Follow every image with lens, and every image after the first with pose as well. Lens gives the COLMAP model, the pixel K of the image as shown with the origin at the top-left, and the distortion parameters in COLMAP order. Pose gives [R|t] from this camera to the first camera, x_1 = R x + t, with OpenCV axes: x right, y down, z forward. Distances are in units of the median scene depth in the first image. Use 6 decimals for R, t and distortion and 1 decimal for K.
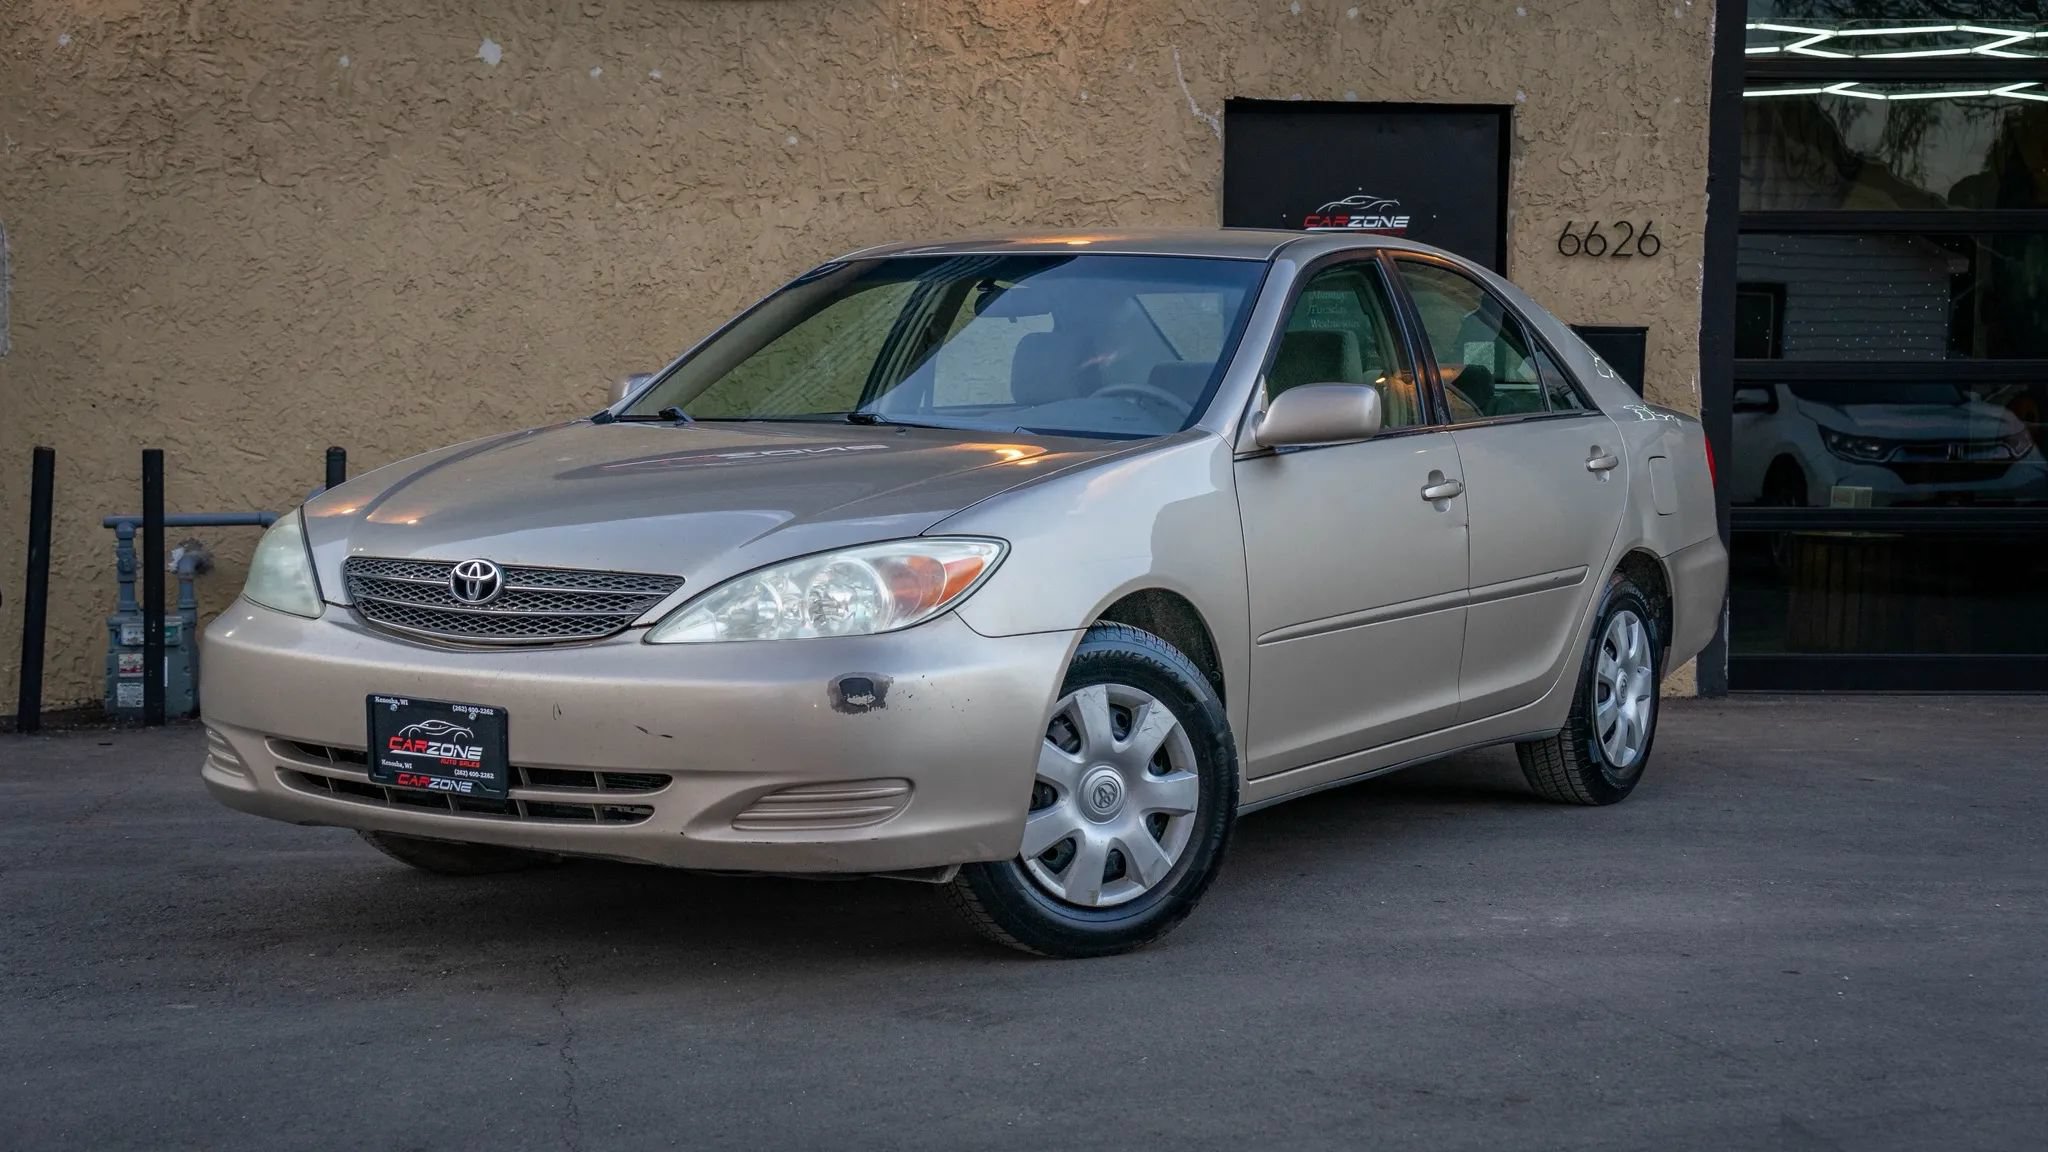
lens RADIAL K [[2919.4, 0, 1016.6], [0, 2919.4, 586.7], [0, 0, 1]] dist [0.282471, 0.182096]
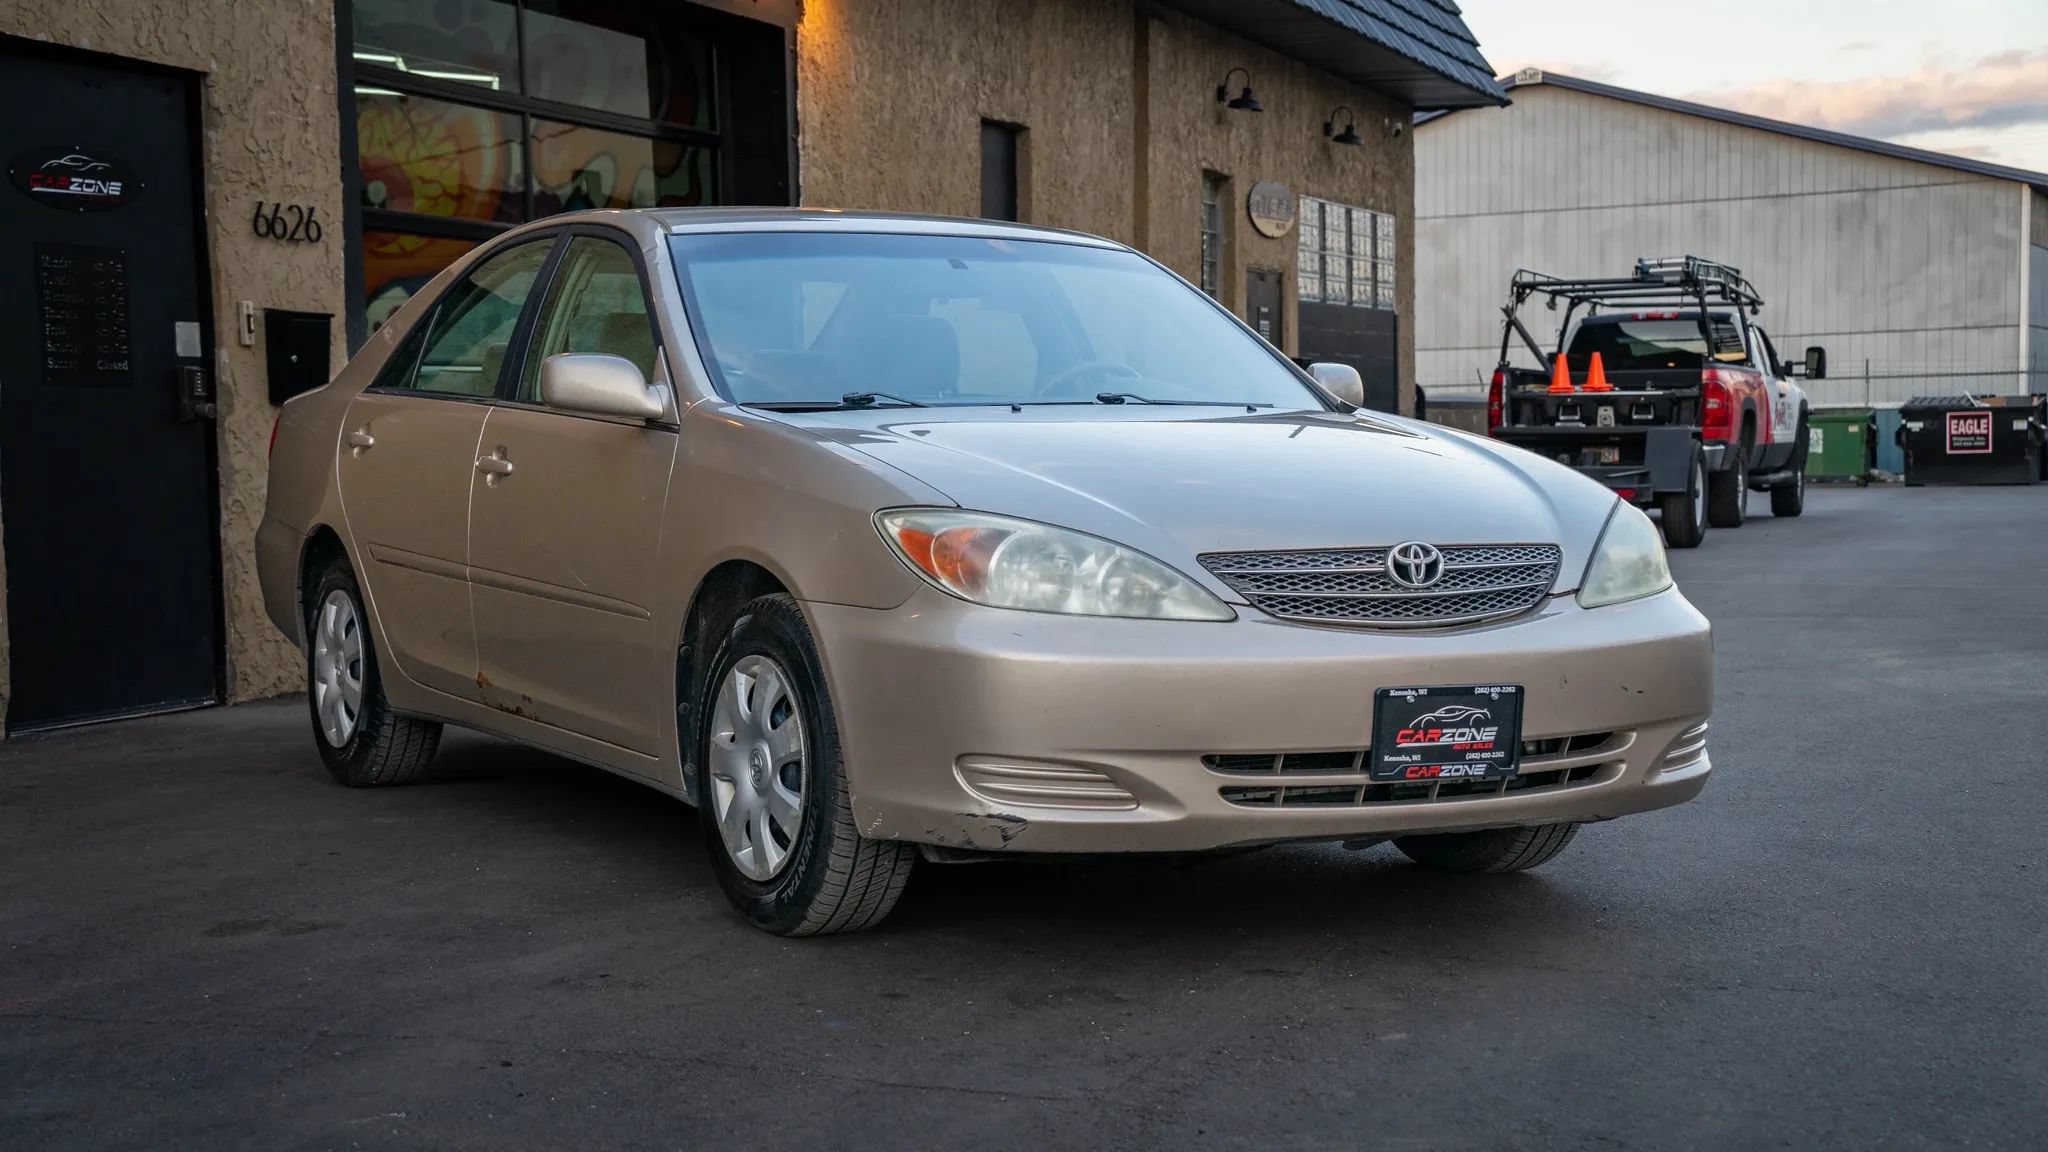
lens RADIAL K [[2902.6, 0, 992.7], [0, 2902.6, 599.7], [0, 0, 1]] dist [0.205692, 0.514613]
pose [[0.505329, -0.071067, 0.859996, -0.553046], [0.065757, 0.996877, 0.043740, -0.021151], [-0.860418, 0.034448, 0.508423, 0.320259]]
